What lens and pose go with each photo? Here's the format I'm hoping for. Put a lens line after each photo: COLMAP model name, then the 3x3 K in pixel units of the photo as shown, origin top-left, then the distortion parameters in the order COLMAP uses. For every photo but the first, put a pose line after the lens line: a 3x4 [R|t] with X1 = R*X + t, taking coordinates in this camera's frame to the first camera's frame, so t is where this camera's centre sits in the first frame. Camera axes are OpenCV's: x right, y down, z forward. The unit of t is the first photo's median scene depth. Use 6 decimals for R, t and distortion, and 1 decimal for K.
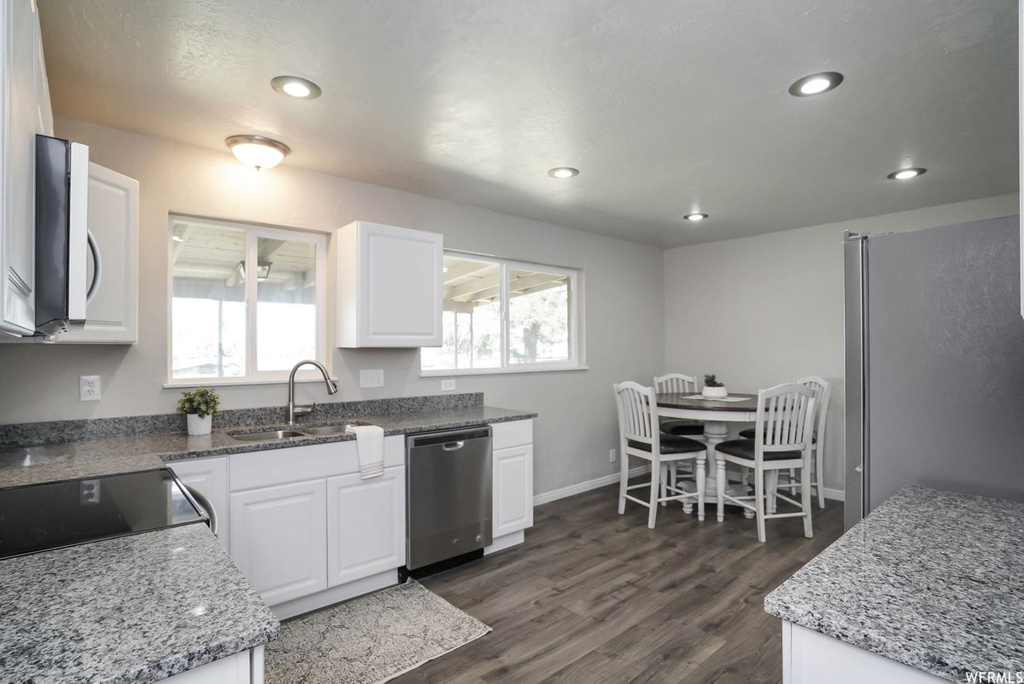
lens RADIAL K [[509.0, 0, 510.3], [0, 509.0, 347.6], [0, 0, 1]] dist [-0.027928, 0.001924]
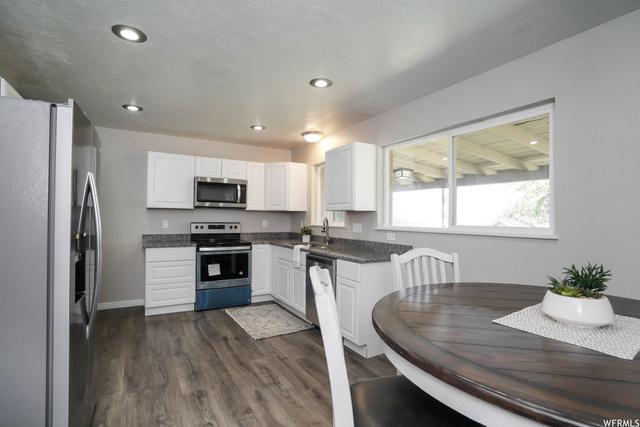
lens RADIAL K [[318.2, 0, 321.8], [0, 318.2, 209.6], [0, 0, 1]] dist [-0.027928, 0.001924]
pose [[-0.182857, -0.023106, -0.982868, 0.992189], [-0.007751, 0.999727, -0.022060, 0.022023], [0.983109, 0.003584, -0.182986, 1.200248]]
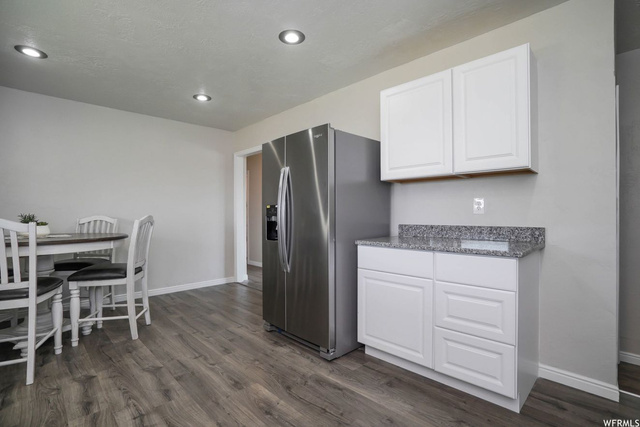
lens RADIAL K [[303.9, 0, 319.1], [0, 303.9, 217.2], [0, 0, 1]] dist [-0.017169, 0.001277]
pose [[-0.051923, -0.004631, 0.998640, -0.327932], [0.000971, 0.999989, 0.004688, 0.081211], [-0.998651, 0.001213, -0.051918, 0.650044]]
